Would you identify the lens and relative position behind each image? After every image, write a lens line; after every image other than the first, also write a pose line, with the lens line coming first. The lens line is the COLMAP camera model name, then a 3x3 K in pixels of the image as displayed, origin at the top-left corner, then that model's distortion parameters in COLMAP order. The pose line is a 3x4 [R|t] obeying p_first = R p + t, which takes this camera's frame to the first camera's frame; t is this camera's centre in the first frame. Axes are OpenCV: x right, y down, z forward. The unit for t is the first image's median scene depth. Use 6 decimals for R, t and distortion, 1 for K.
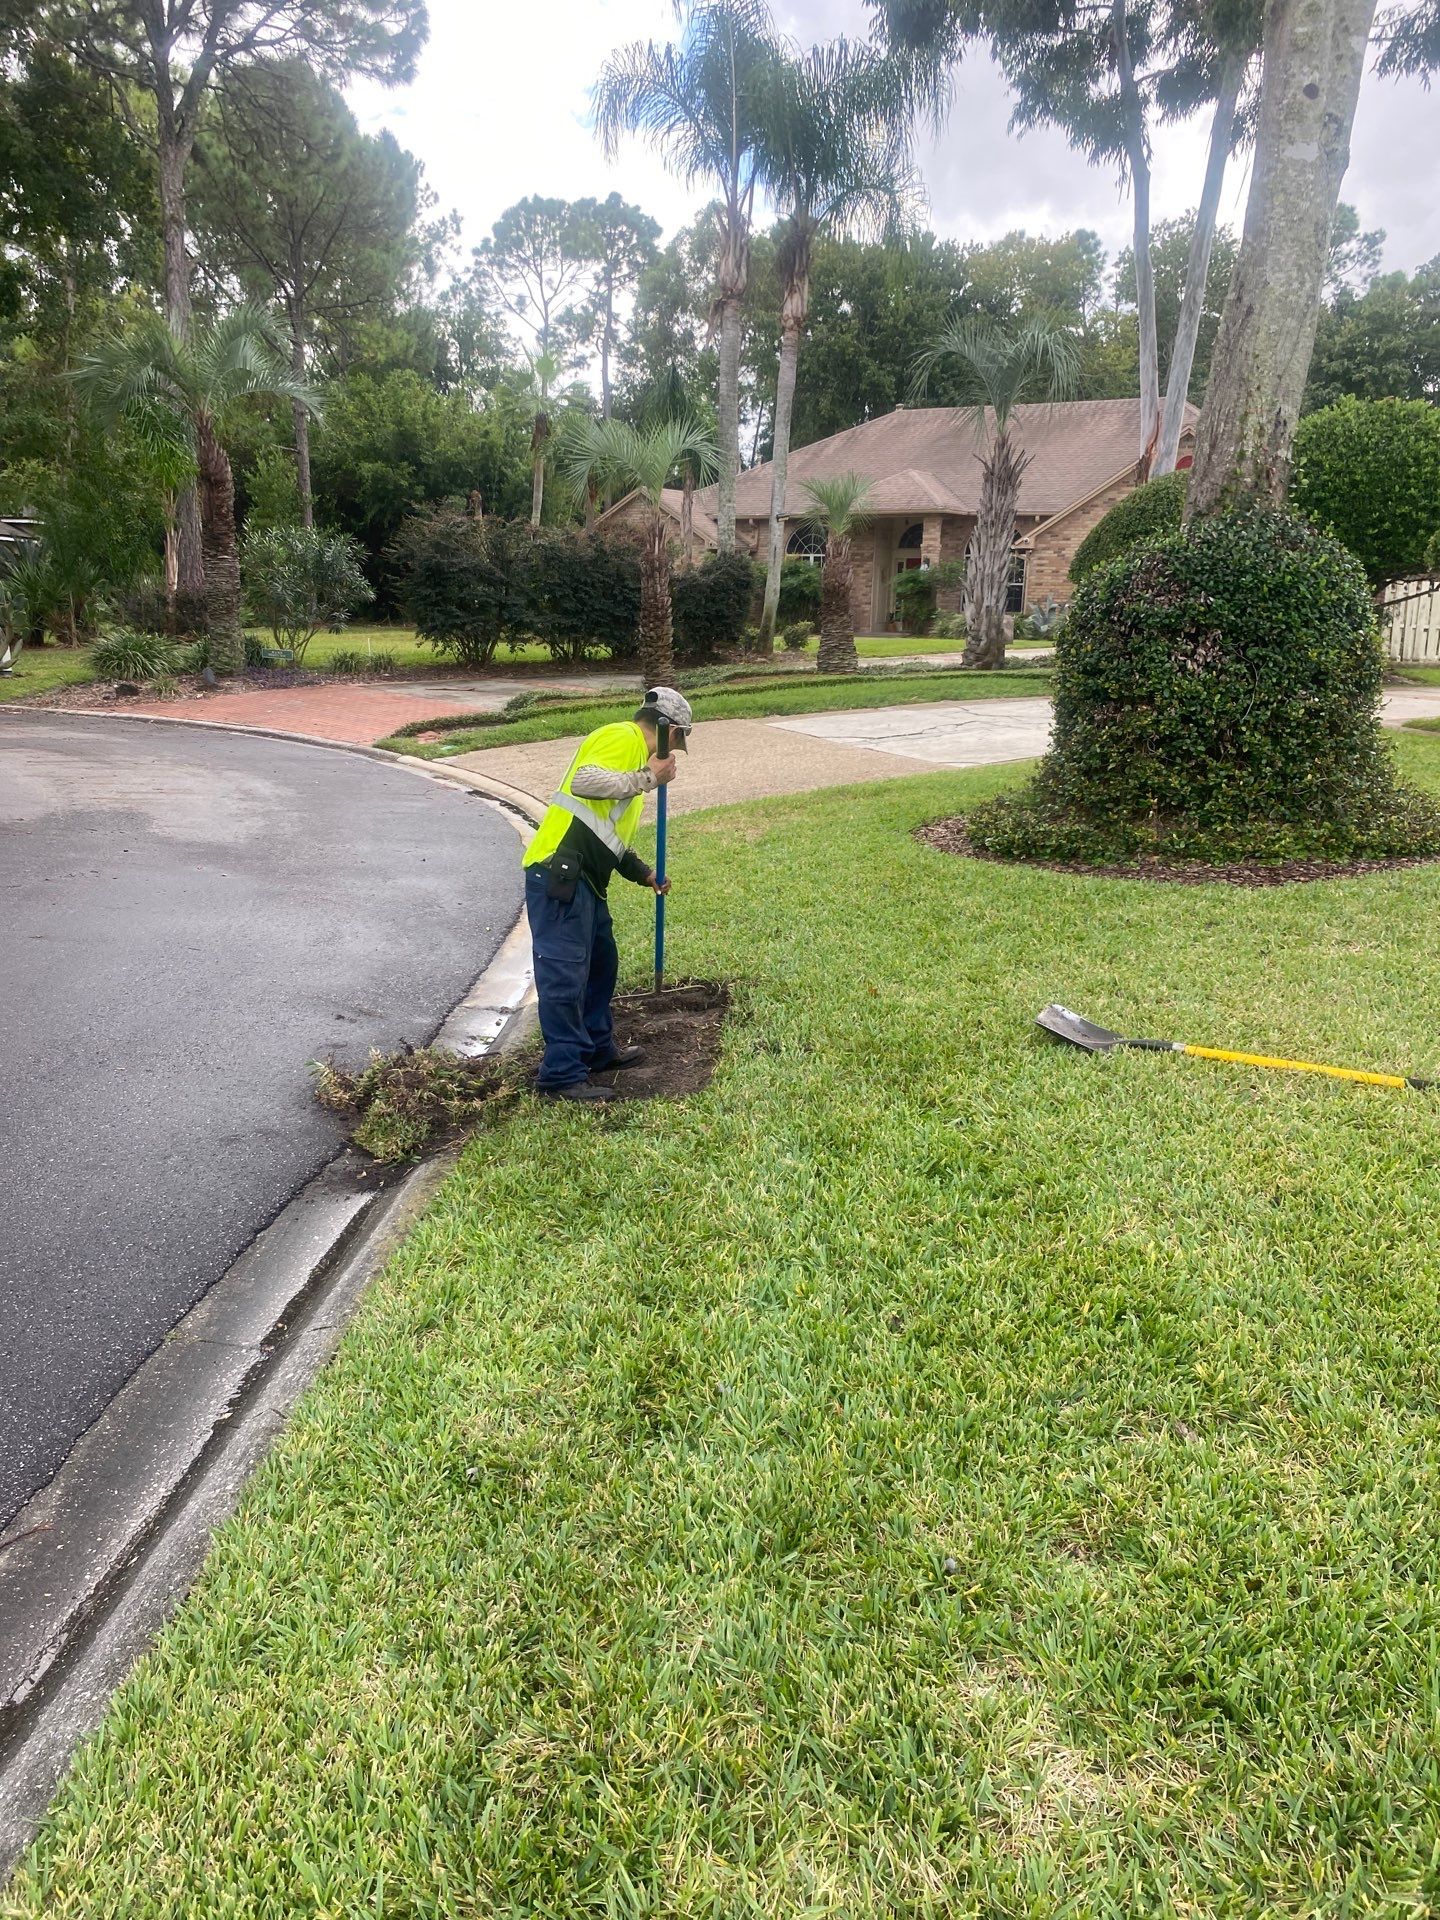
lens RADIAL K [[1447.2, 0, 723.6], [0, 1447.2, 966.8], [0, 0, 1]] dist [0.006432, -0.003710]
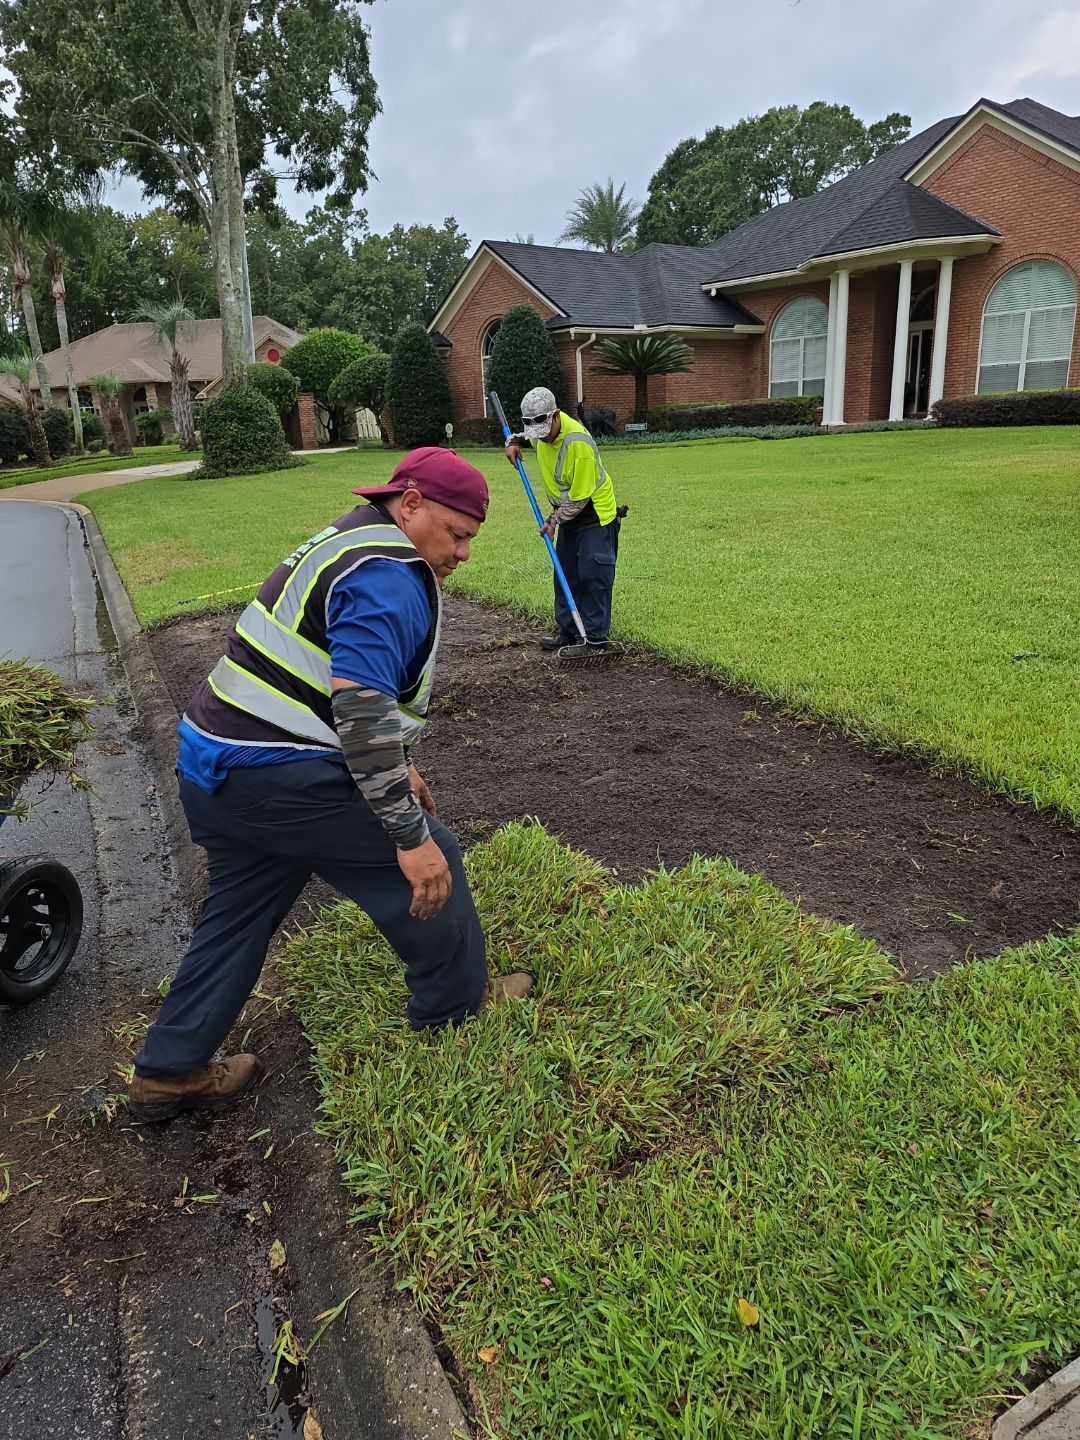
lens RADIAL K [[953.0, 0, 541.7], [0, 953.0, 728.1], [0, 0, 1]] dist [0.031390, -0.016481]
pose [[0.872825, -0.211953, 0.439605, -0.270954], [0.186993, 0.977267, 0.099913, 0.493667], [-0.450789, -0.005004, 0.892617, -1.745309]]
